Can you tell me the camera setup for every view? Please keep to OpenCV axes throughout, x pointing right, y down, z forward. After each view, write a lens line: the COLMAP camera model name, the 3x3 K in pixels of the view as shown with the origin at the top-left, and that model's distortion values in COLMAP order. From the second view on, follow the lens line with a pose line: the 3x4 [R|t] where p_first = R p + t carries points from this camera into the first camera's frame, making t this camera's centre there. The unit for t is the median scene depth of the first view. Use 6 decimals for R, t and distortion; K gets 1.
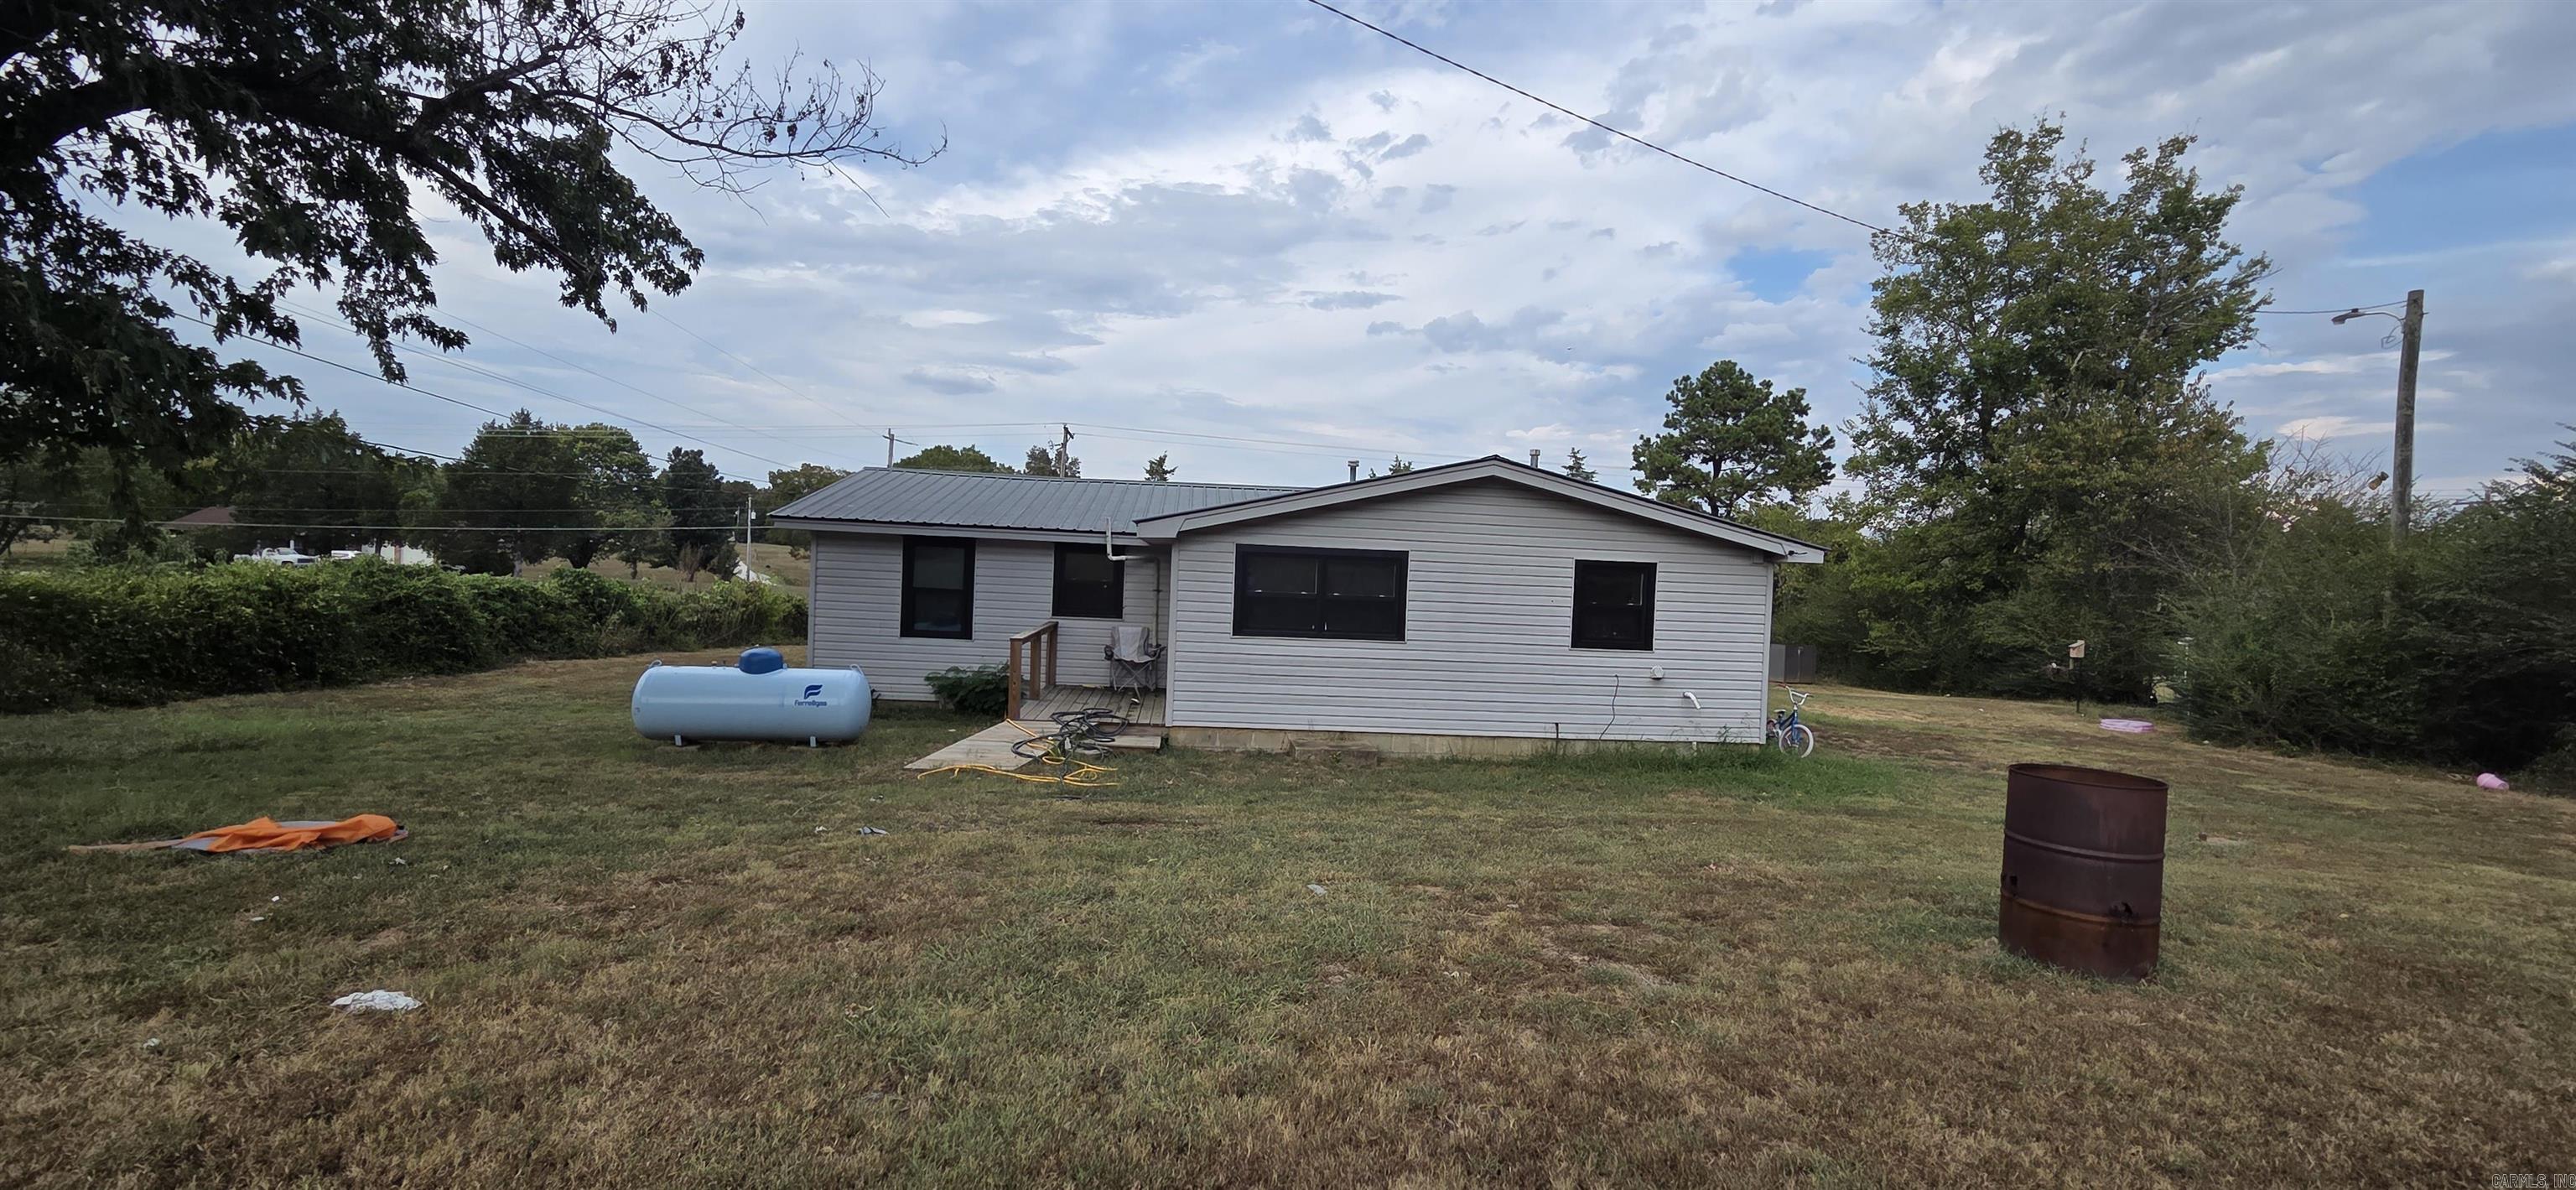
lens RADIAL K [[1043.5, 0, 1373.6], [0, 1043.5, 592.7], [0, 0, 1]] dist [-0.061872, 0.000027]
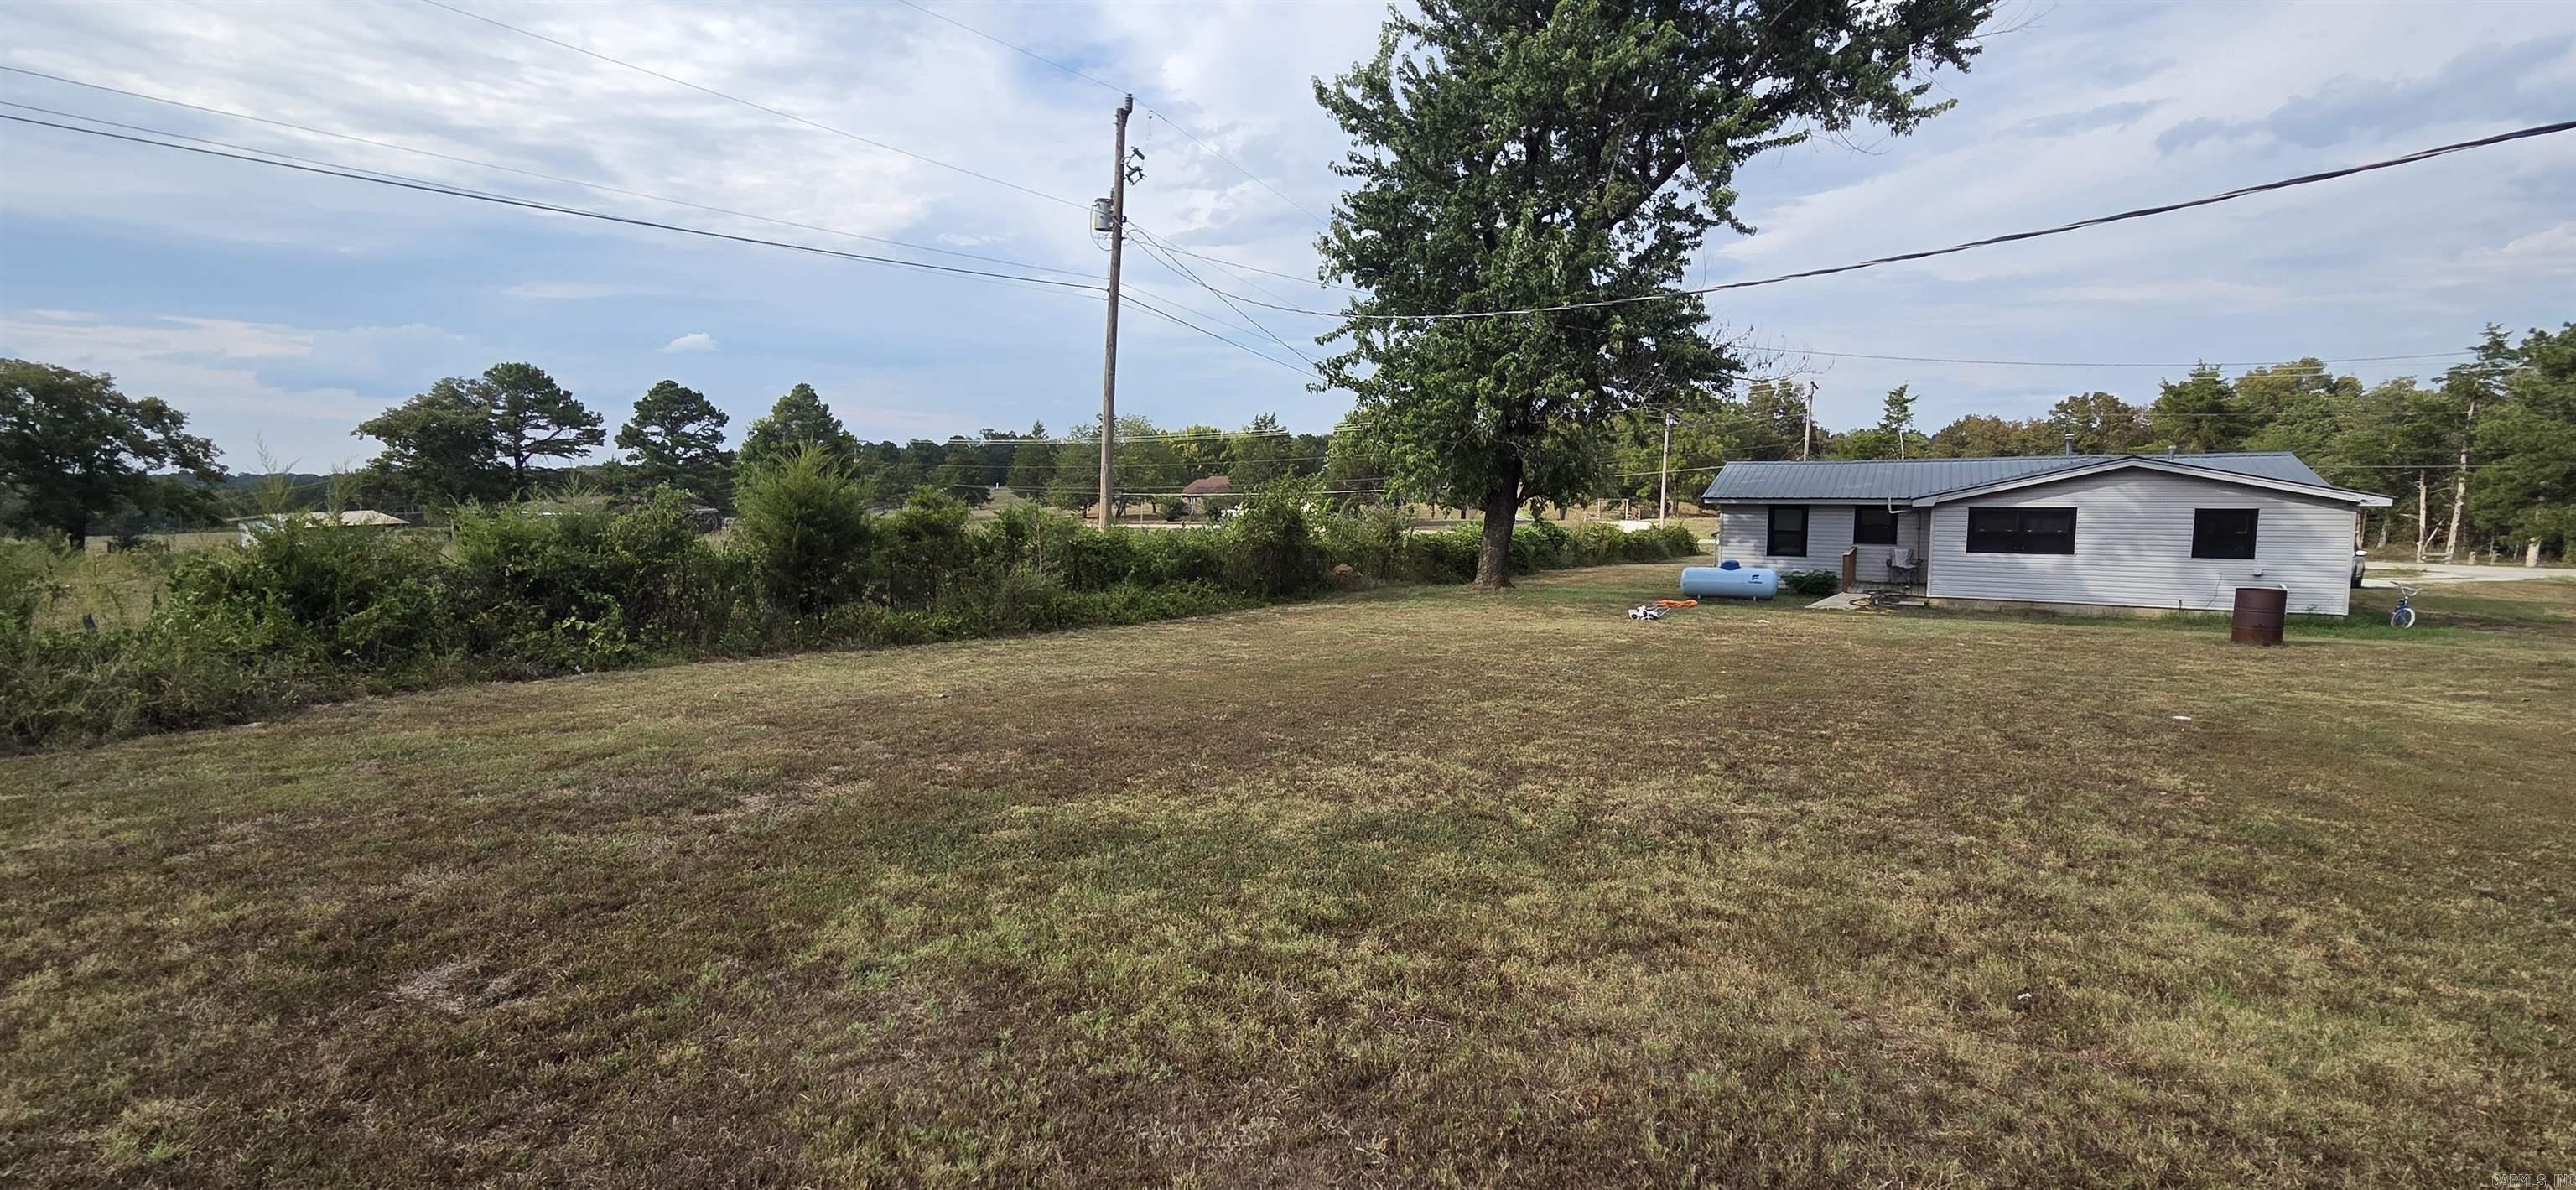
lens RADIAL K [[1052.9, 0, 1288.0], [0, 1052.9, 595.0], [0, 0, 1]] dist [0.003549, 0.000108]
pose [[0.768304, 0.016415, -0.639874, 0.147981], [0.031064, 0.997537, 0.062889, -0.041508], [0.639330, -0.068195, 0.765902, -1.271447]]
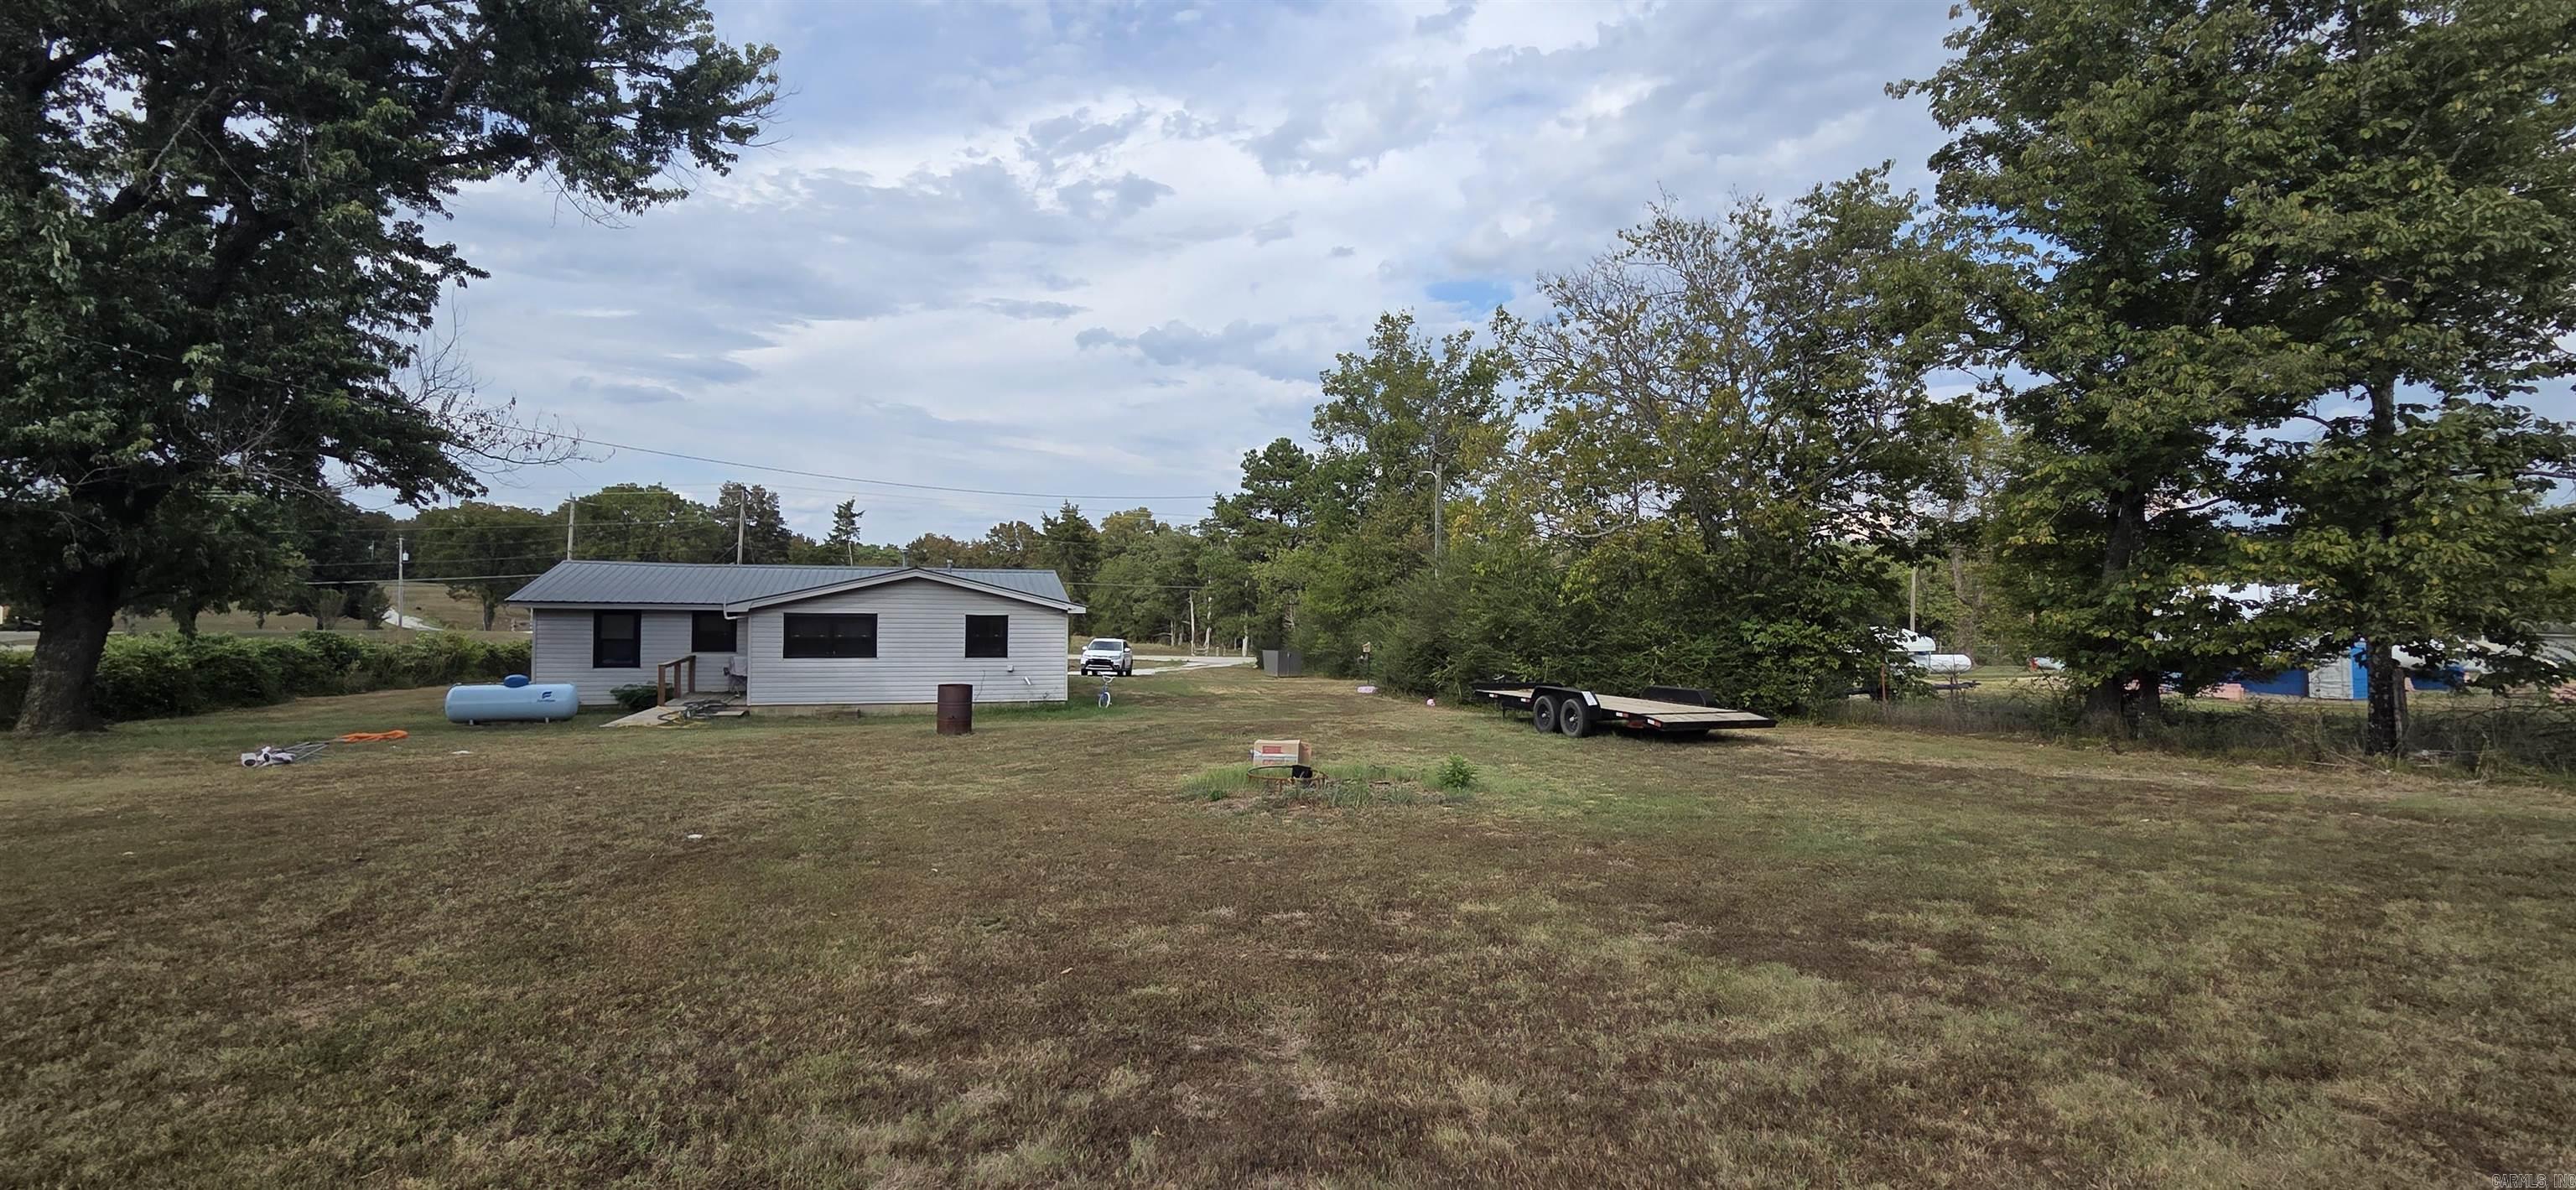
lens RADIAL K [[1045.4, 0, 1281.8], [0, 1045.4, 606.9], [0, 0, 1]] dist [0.001621, 0.000154]
pose [[0.984560, -0.031244, 0.172239, 0.421576], [0.031508, 0.999503, 0.001198, -0.027617], [-0.172191, 0.004248, 0.985054, -1.036997]]
